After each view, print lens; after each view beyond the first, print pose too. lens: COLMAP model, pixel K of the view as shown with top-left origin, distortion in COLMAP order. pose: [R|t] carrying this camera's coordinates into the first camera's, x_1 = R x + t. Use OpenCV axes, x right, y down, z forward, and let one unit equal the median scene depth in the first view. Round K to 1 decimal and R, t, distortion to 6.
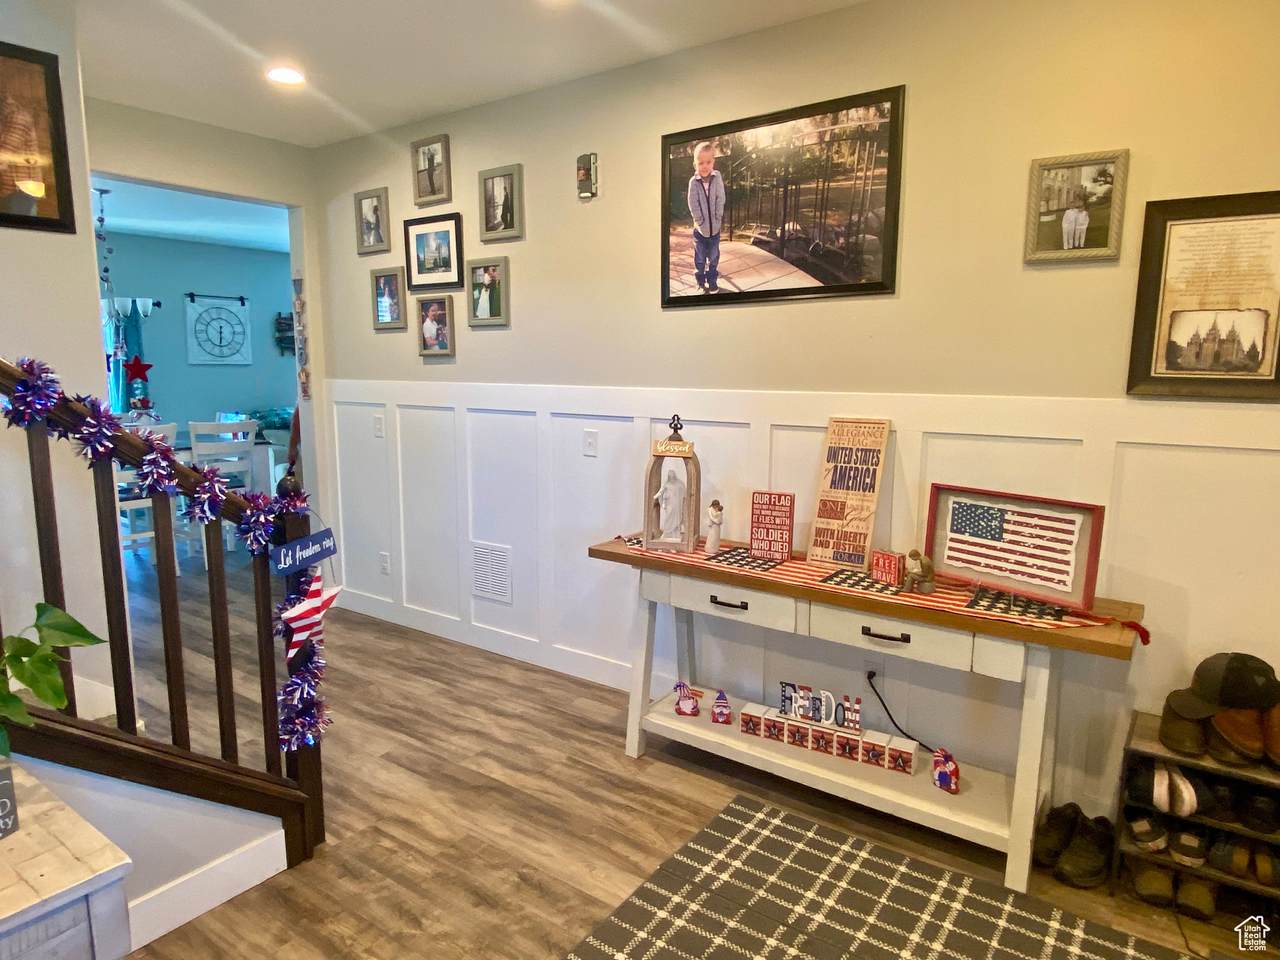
lens RADIAL K [[782.2, 0, 631.7], [0, 782.2, 482.7], [0, 0, 1]] dist [0.071161, -0.079502]
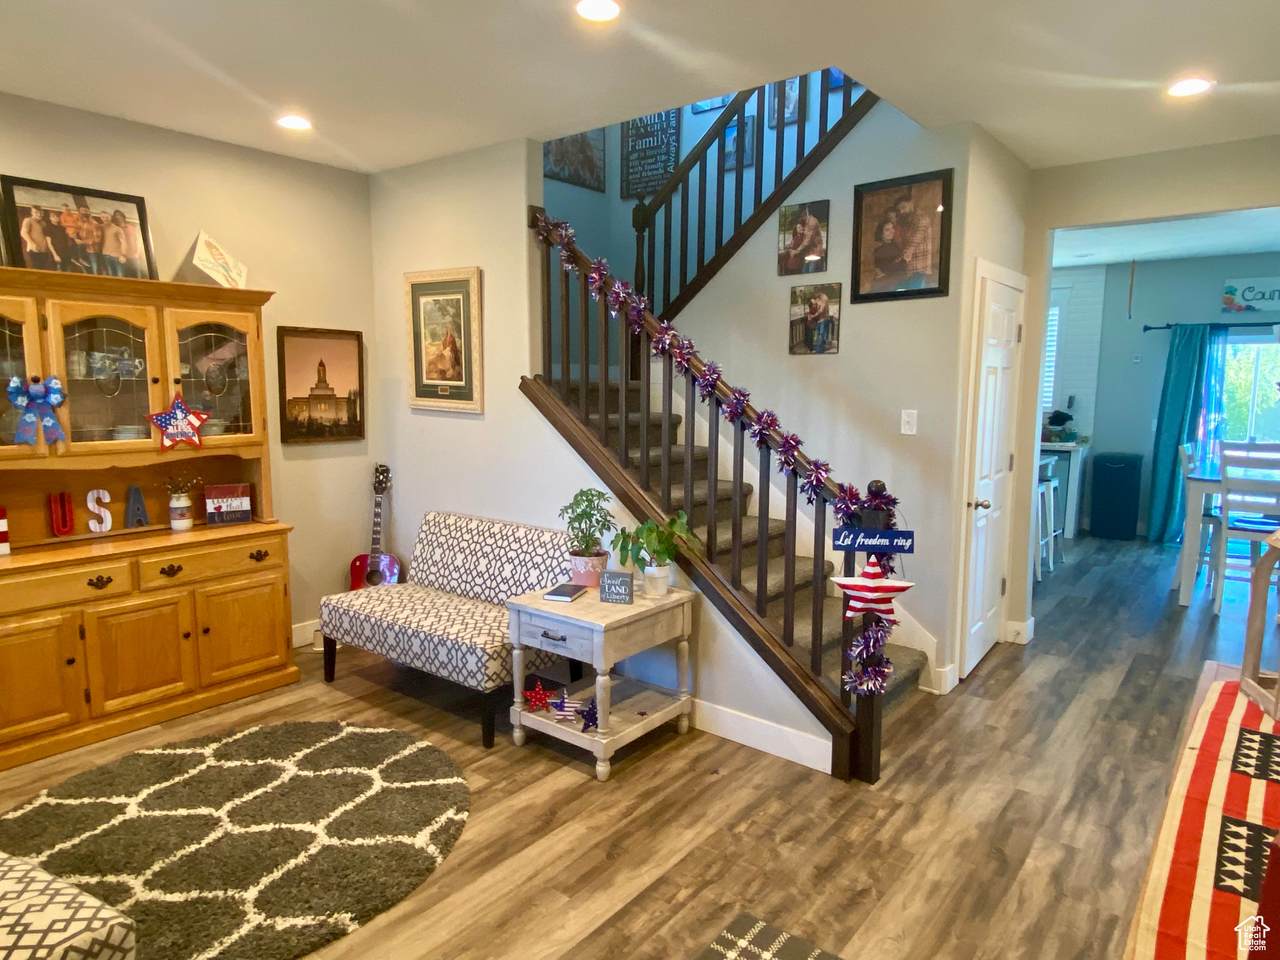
lens RADIAL K [[790.0, 0, 639.0], [0, 790.0, 461.7], [0, 0, 1]] dist [0.000643, 0.000171]
pose [[-0.043494, 0.101021, -0.993933, 0.793088], [-0.154355, 0.982249, 0.106588, -0.106593], [0.987058, 0.158055, -0.027129, 0.622196]]
